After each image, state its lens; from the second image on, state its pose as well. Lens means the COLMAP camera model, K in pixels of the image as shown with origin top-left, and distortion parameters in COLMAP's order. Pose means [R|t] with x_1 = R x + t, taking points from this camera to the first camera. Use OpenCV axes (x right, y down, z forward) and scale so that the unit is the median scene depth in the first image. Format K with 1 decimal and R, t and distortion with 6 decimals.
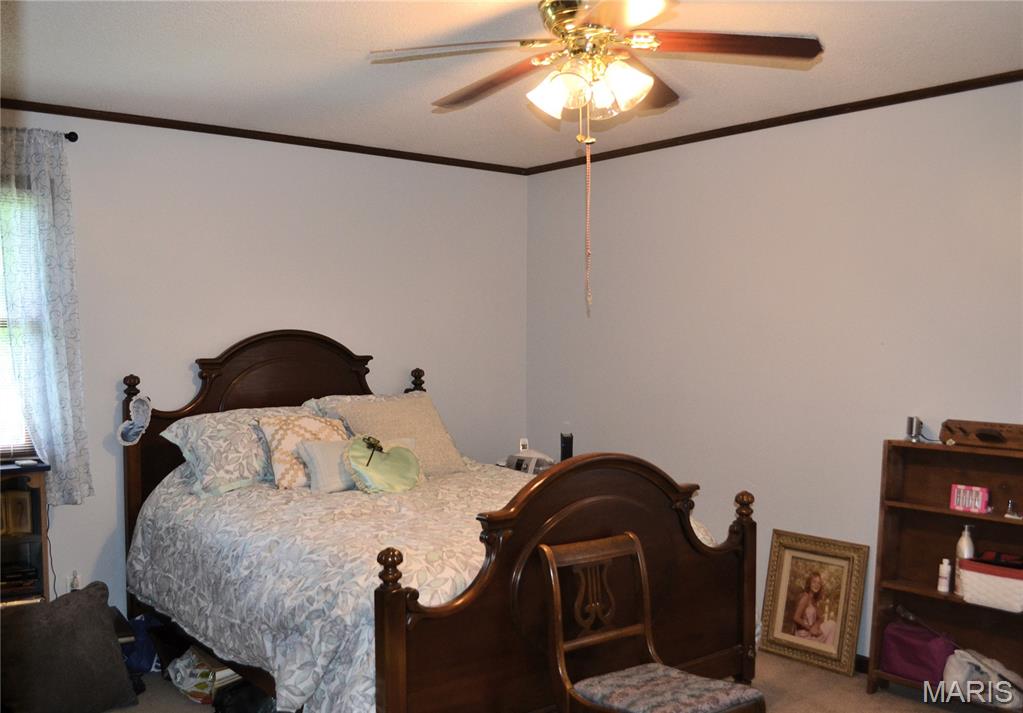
lens RADIAL K [[986.3, 0, 511.5], [0, 986.3, 356.5], [0, 0, 1]] dist [0.003413, -0.001732]
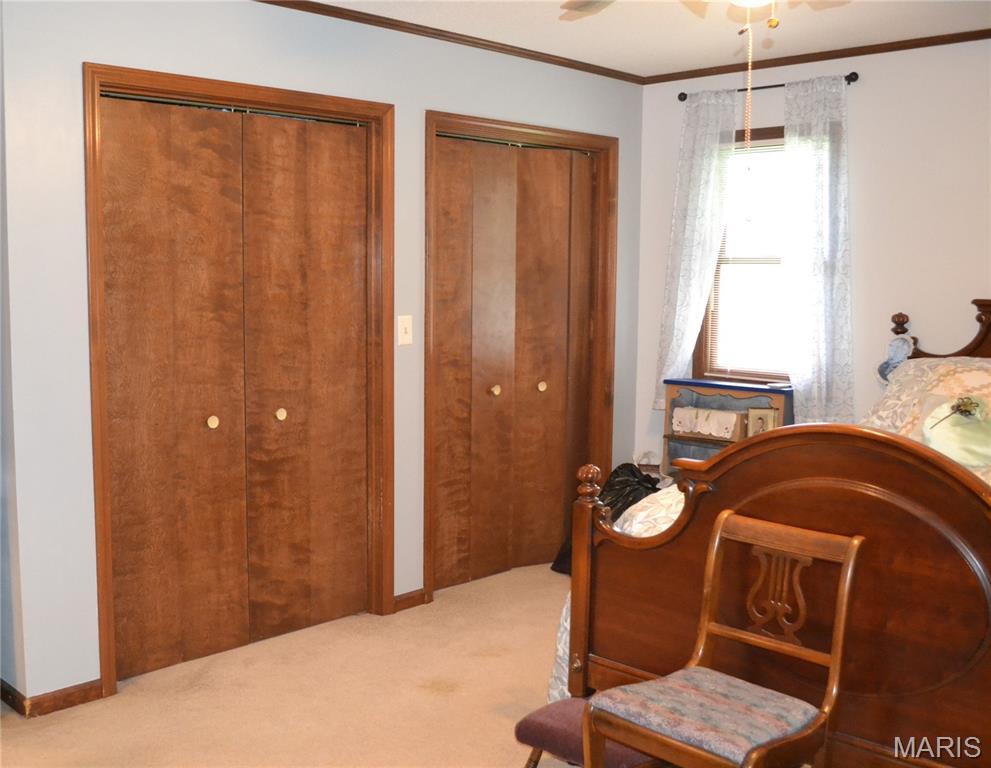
lens RADIAL K [[1082.3, 0, 495.5], [0, 1082.3, 384.0], [0, 0, 1]] dist [0.002784, 0.001312]
pose [[0.199267, 0.101087, -0.974717, 0.652390], [-0.033491, 0.994787, 0.096321, -0.001756], [0.979373, 0.013450, 0.201614, 0.443177]]
